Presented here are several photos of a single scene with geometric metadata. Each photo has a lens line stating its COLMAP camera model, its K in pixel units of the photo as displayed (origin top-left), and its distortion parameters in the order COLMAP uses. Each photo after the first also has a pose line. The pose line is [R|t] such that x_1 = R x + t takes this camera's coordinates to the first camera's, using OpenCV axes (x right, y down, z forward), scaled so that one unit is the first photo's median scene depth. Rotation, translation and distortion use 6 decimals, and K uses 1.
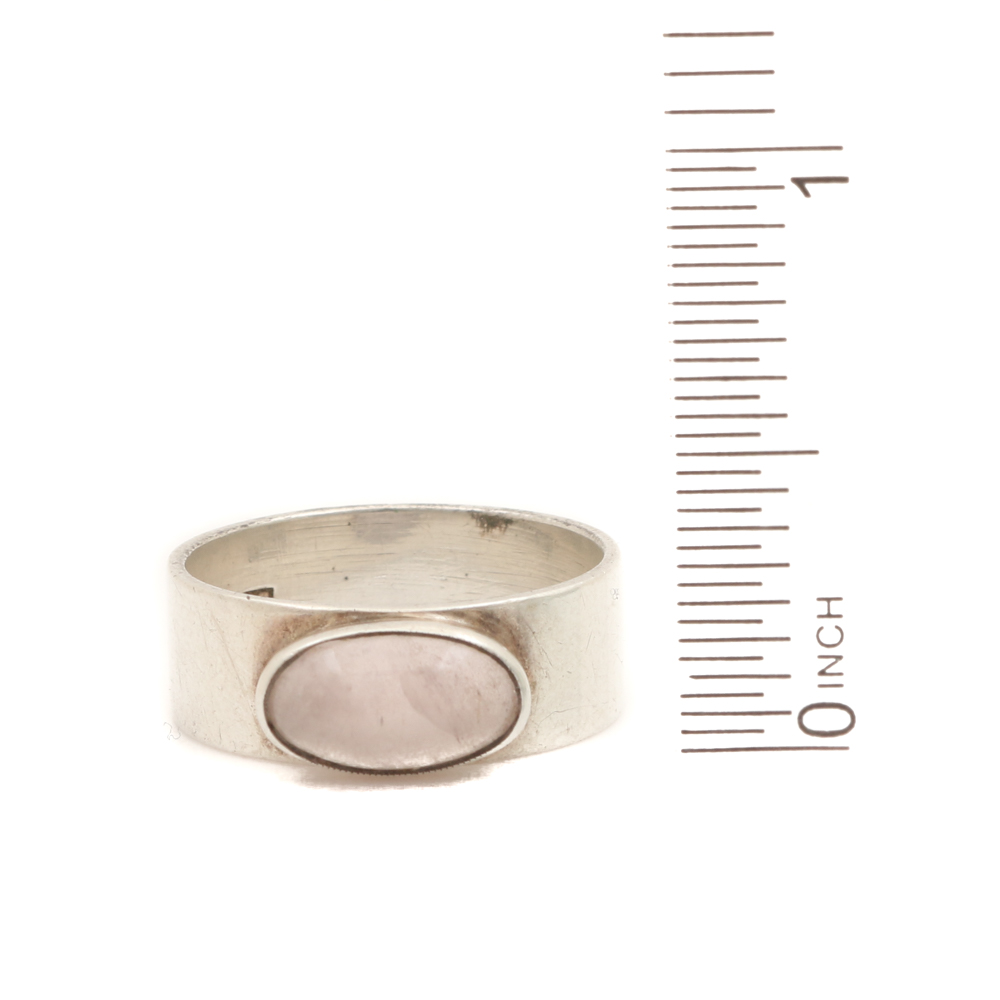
lens RADIAL K [[4391.8, 0, 500.0], [0, 4391.8, 500.0], [0, 0, 1]] dist [0.194707, 4.828749]
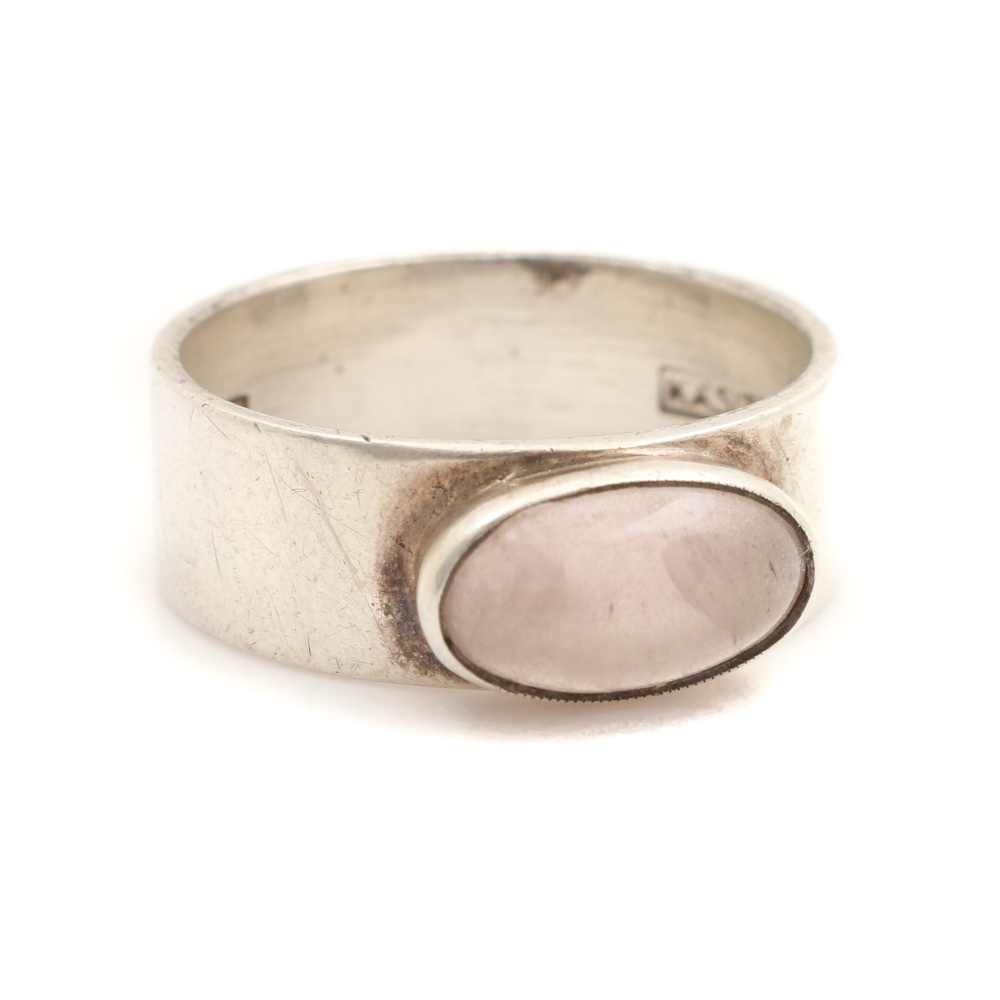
lens RADIAL K [[4391.8, 0, 500.0], [0, 4391.8, 500.0], [0, 0, 1]] dist [0.194707, 4.828749]
pose [[0.955857, -0.079052, 0.282998, -0.222607], [0.048232, 0.992278, 0.114273, -0.041435], [-0.289846, -0.095579, 0.952289, 0.389324]]
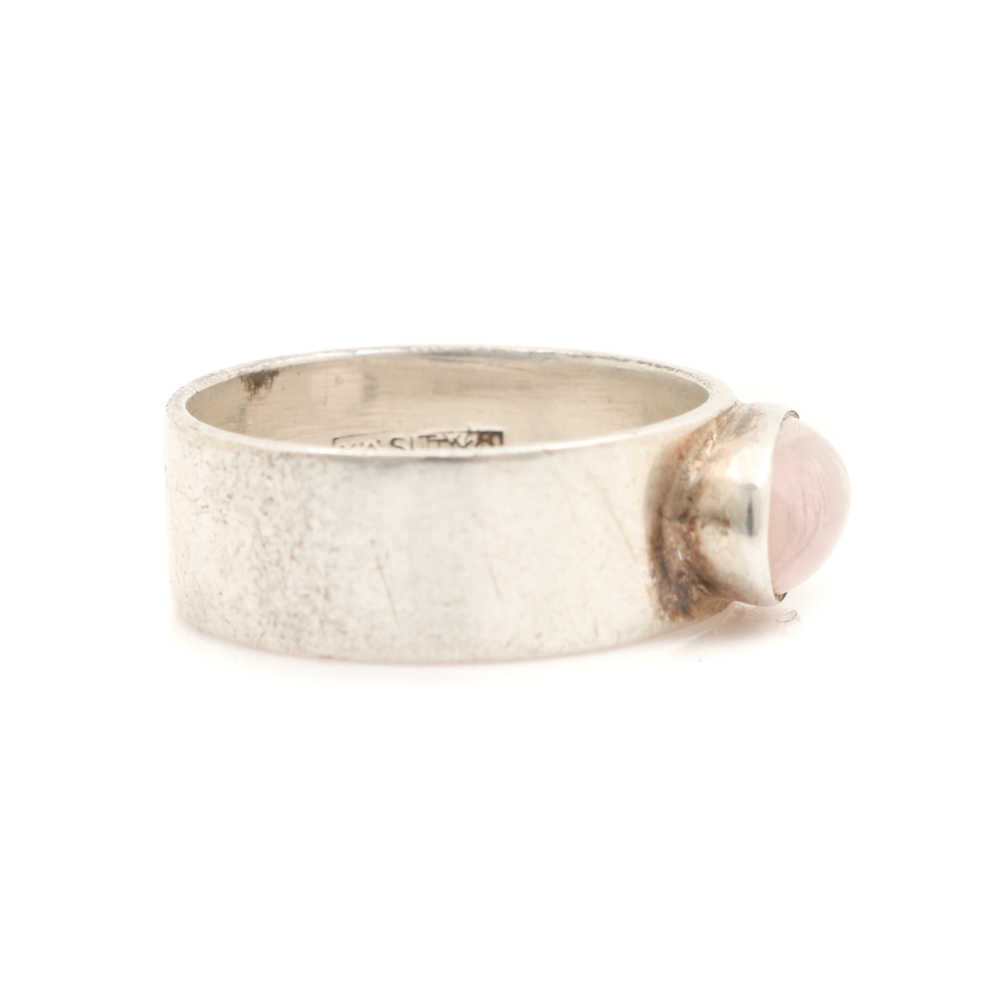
lens RADIAL K [[4391.8, 0, 500.0], [0, 4391.8, 500.0], [0, 0, 1]] dist [0.194707, 4.828749]
pose [[0.201321, -0.189451, 0.961030, -0.813359], [0.228865, 0.963059, 0.141907, -0.082047], [-0.952413, 0.191378, 0.237242, 0.850485]]
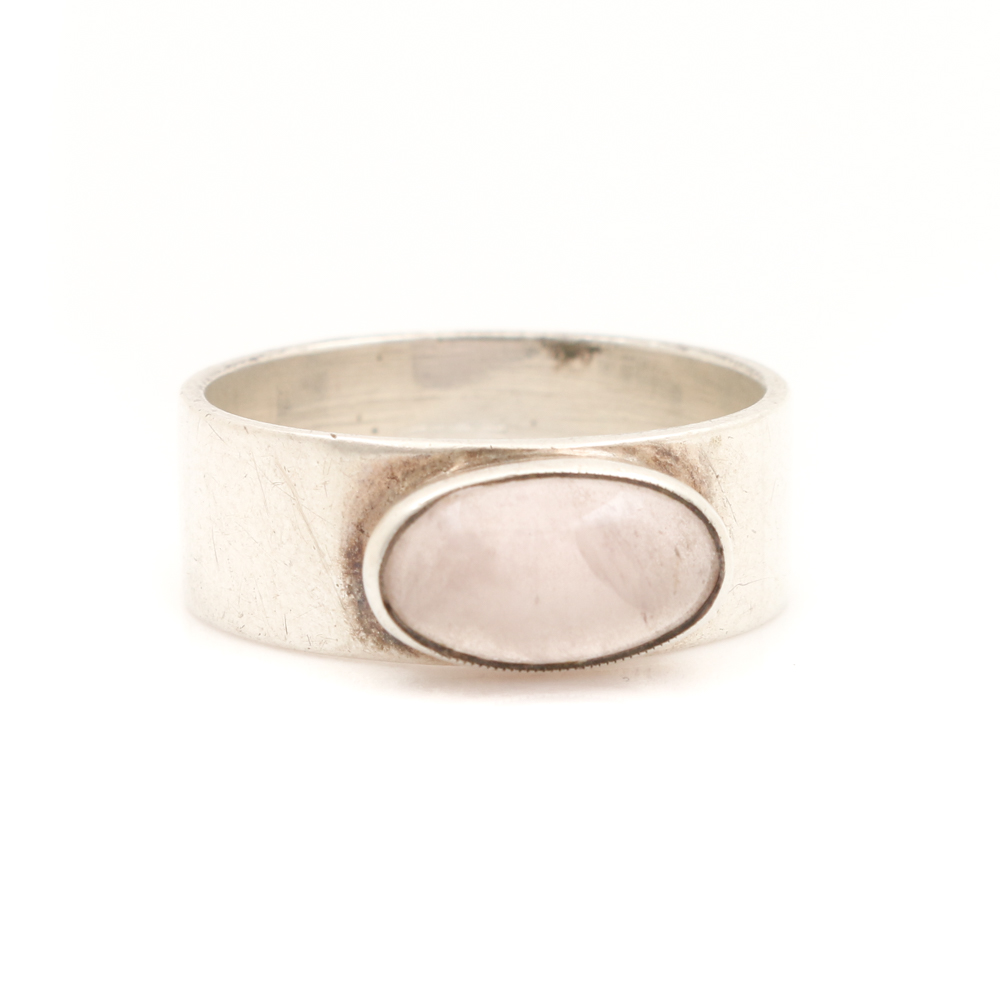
lens RADIAL K [[4391.8, 0, 500.0], [0, 4391.8, 500.0], [0, 0, 1]] dist [0.194707, 4.828749]
pose [[0.985932, -0.020132, 0.165928, -0.152840], [0.021799, 0.999729, -0.008227, 0.039896], [-0.165717, 0.011729, 0.986104, 0.279764]]
